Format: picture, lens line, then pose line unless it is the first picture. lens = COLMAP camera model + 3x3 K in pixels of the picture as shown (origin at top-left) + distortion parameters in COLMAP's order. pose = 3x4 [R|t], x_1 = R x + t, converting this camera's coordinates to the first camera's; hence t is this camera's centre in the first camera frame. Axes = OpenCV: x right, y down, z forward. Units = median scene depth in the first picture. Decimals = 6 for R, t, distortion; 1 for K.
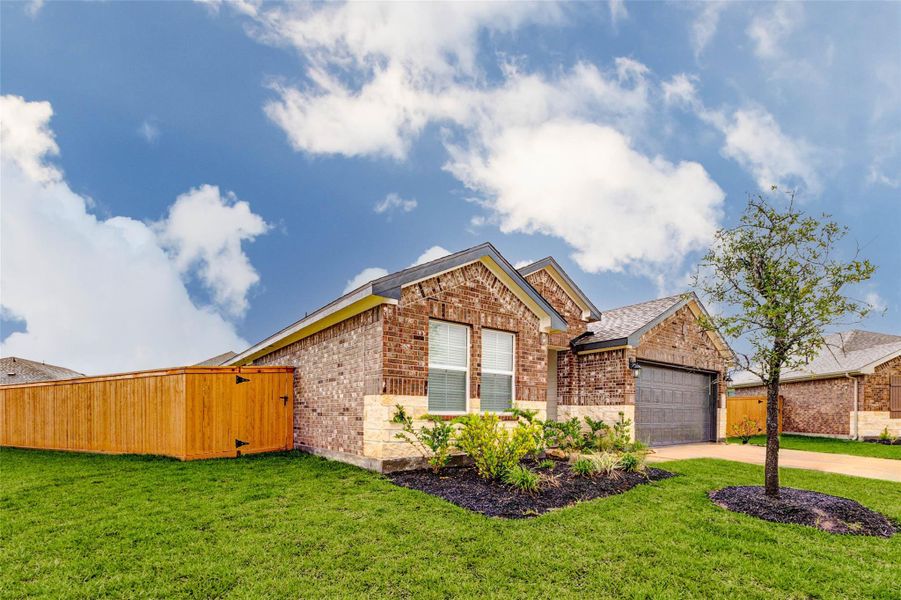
lens RADIAL K [[391.3, 0, 452.7], [0, 391.3, 300.9], [0, 0, 1]] dist [0.004829, 0.000512]
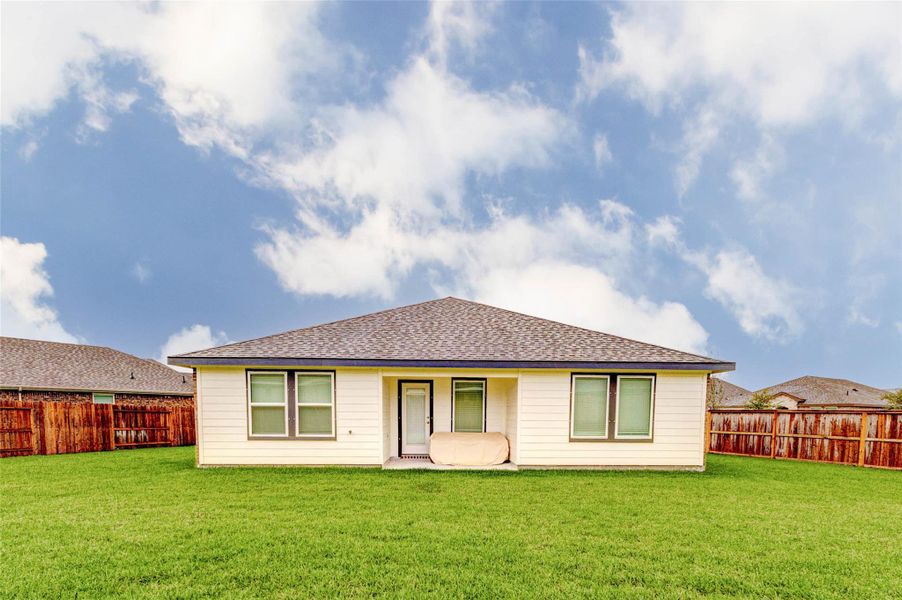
lens RADIAL K [[391.7, 0, 454.9], [0, 391.7, 308.3], [0, 0, 1]] dist [0.004829, 0.000512]
pose [[1.000000, -0.000086, -0.000286, 0.038597], [0.000087, 0.999993, 0.003784, -0.343046], [0.000286, -0.003784, 0.999993, -0.017395]]
